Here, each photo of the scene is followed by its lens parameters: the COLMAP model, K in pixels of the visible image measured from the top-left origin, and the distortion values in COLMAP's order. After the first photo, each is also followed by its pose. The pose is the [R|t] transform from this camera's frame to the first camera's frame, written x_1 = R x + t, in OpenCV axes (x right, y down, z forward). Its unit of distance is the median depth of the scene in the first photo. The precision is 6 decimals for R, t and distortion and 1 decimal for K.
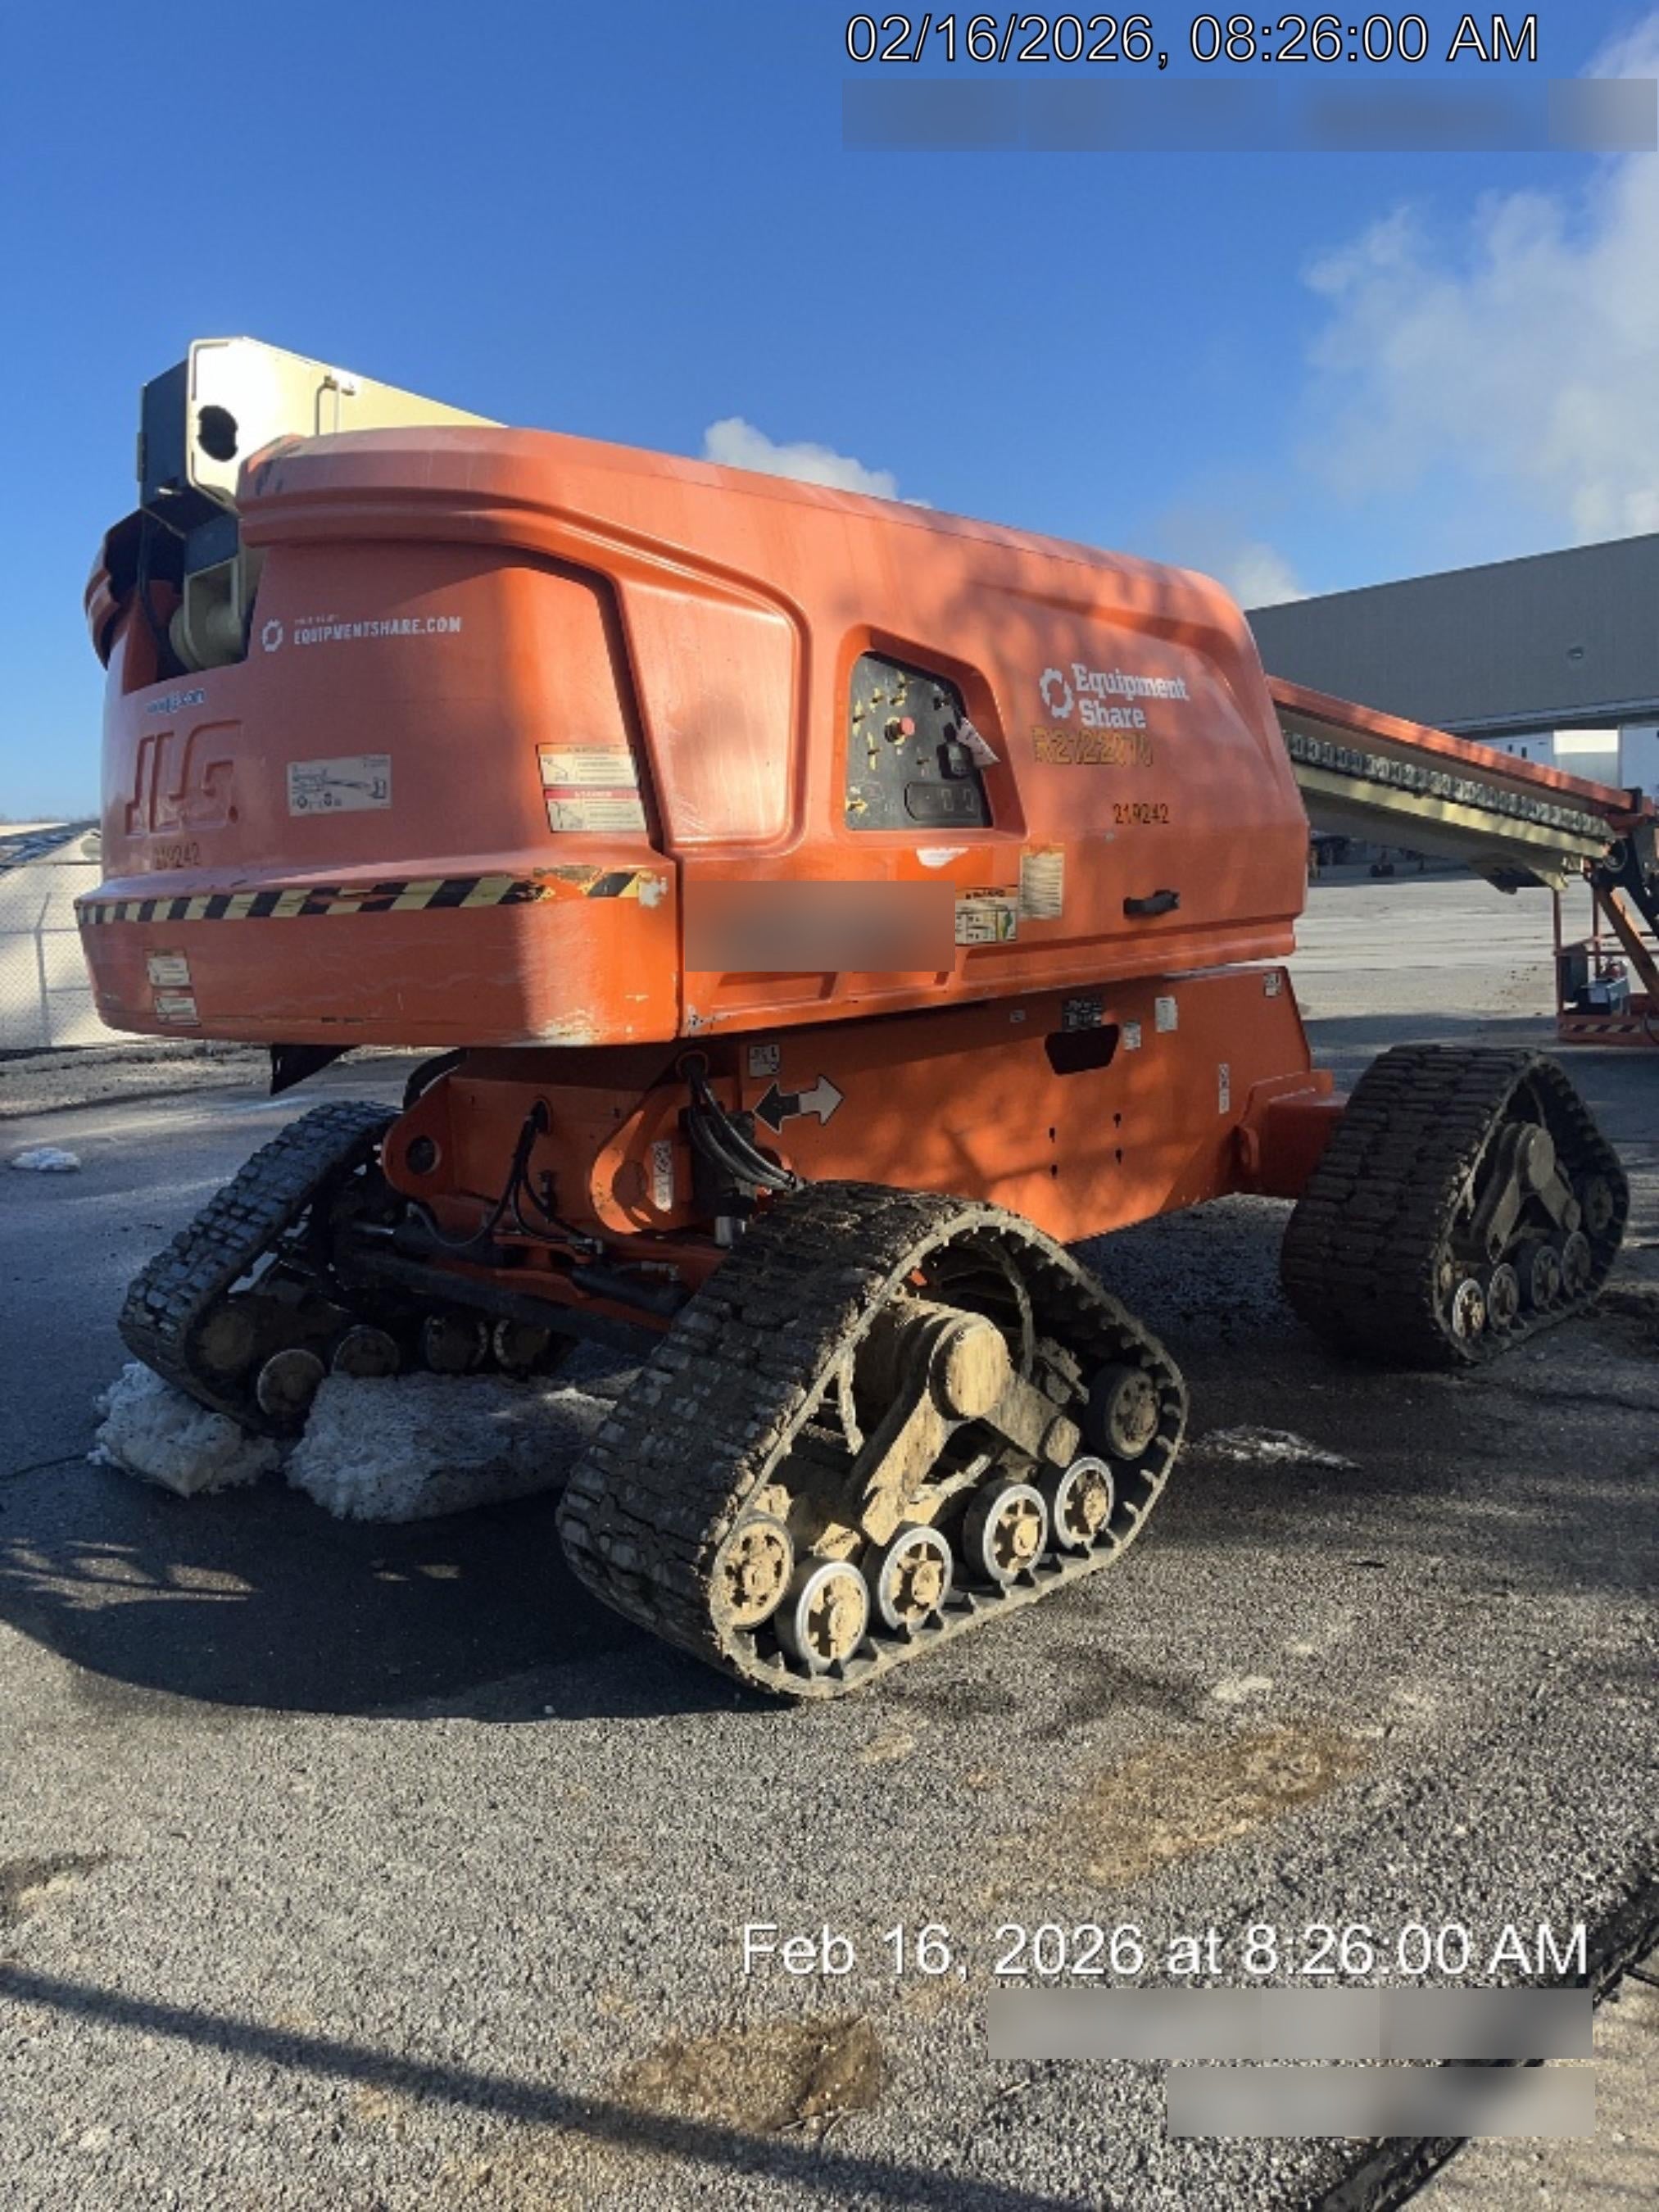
lens RADIAL K [[1687.1, 0, 829.5], [0, 1687.1, 1106.0], [0, 0, 1]] dist [0.009669, 0.000078]
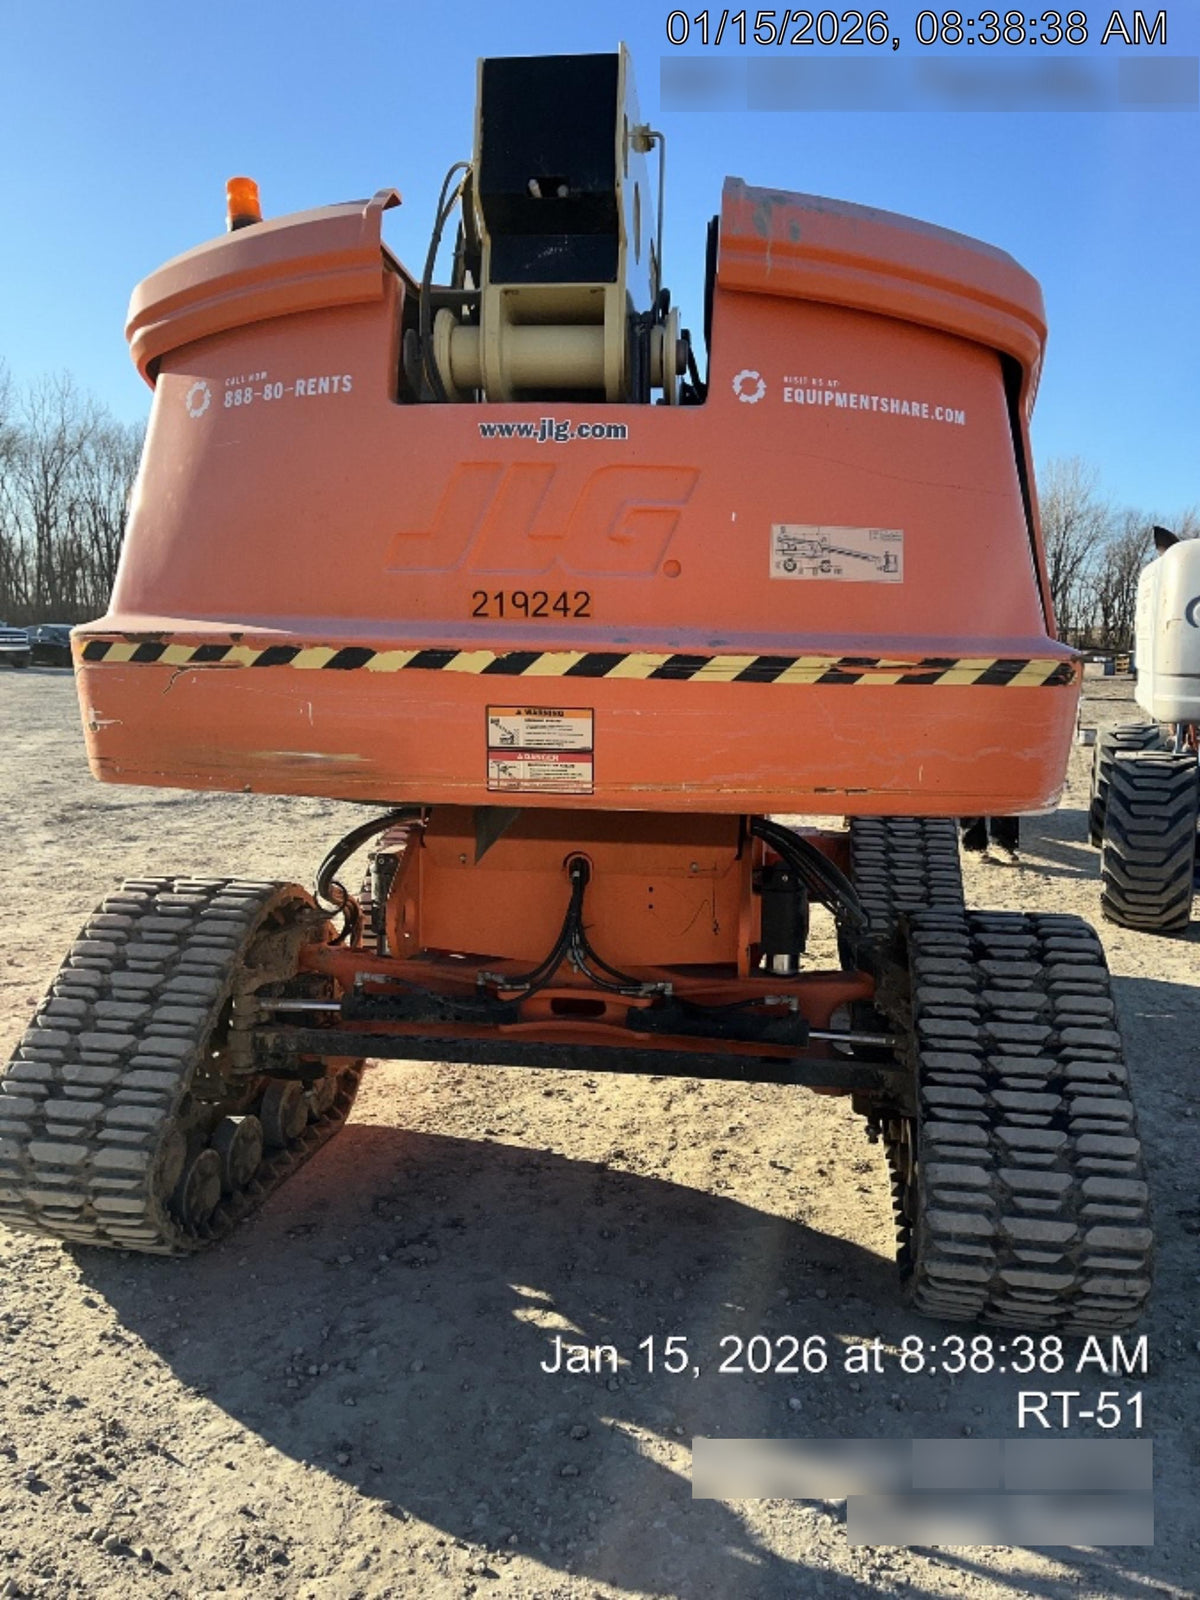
lens RADIAL K [[1220.3, 0, 600.0], [0, 1220.3, 800.0], [0, 0, 1]] dist [0.009669, 0.000078]
pose [[0.768180, -0.009962, 0.640156, -0.852068], [0.022356, 0.999687, -0.011269, -0.040597], [-0.639843, 0.022968, 0.768162, 0.540738]]
